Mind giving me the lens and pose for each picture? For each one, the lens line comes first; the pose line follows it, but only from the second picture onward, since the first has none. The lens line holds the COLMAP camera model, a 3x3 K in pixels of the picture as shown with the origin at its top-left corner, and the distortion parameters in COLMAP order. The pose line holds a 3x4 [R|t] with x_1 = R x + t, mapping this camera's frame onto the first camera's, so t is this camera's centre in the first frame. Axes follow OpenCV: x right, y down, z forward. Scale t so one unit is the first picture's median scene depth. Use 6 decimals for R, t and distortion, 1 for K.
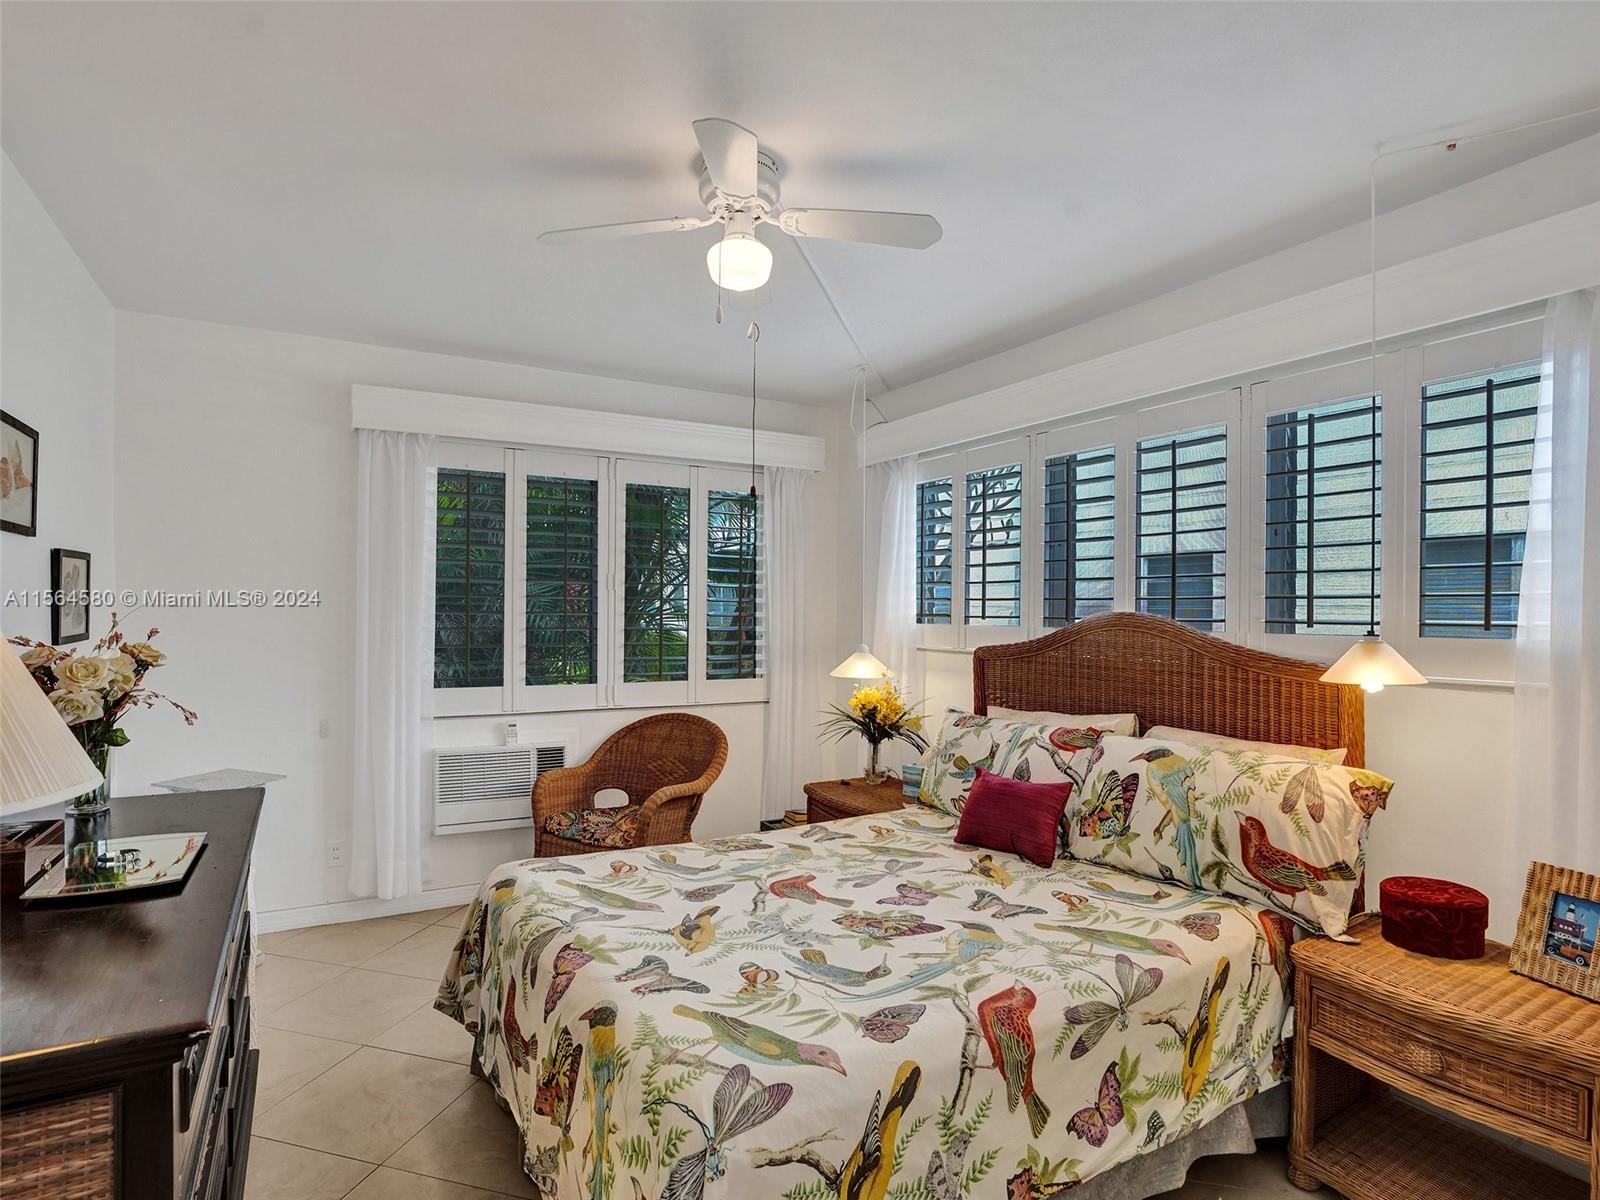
lens RADIAL K [[828.2, 0, 803.9], [0, 828.2, 602.3], [0, 0, 1]] dist [-0.075119, 0.030580]
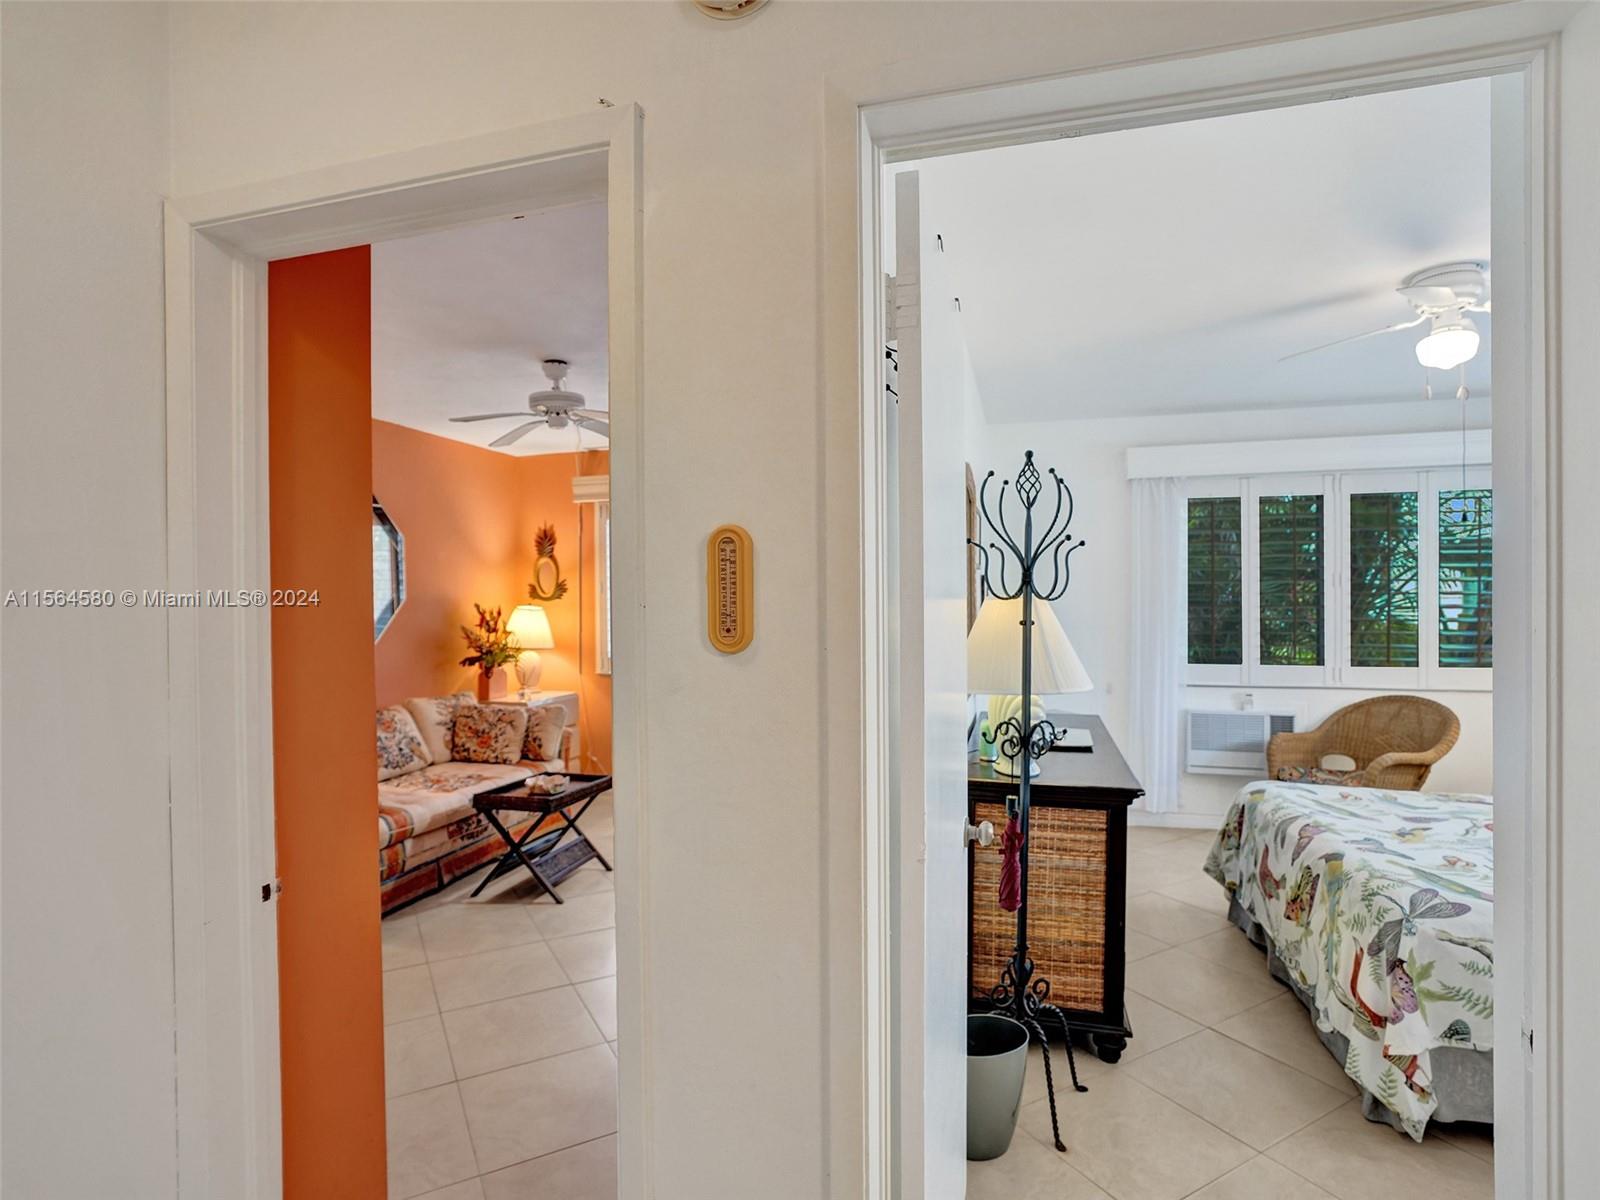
lens RADIAL K [[824.9, 0, 792.9], [0, 824.9, 597.9], [0, 0, 1]] dist [-0.064074, 0.032197]
pose [[0.682085, -0.008950, -0.731218, 0.138935], [0.015795, 0.999872, 0.002496, -0.024702], [0.731102, -0.013252, 0.682139, -0.632365]]
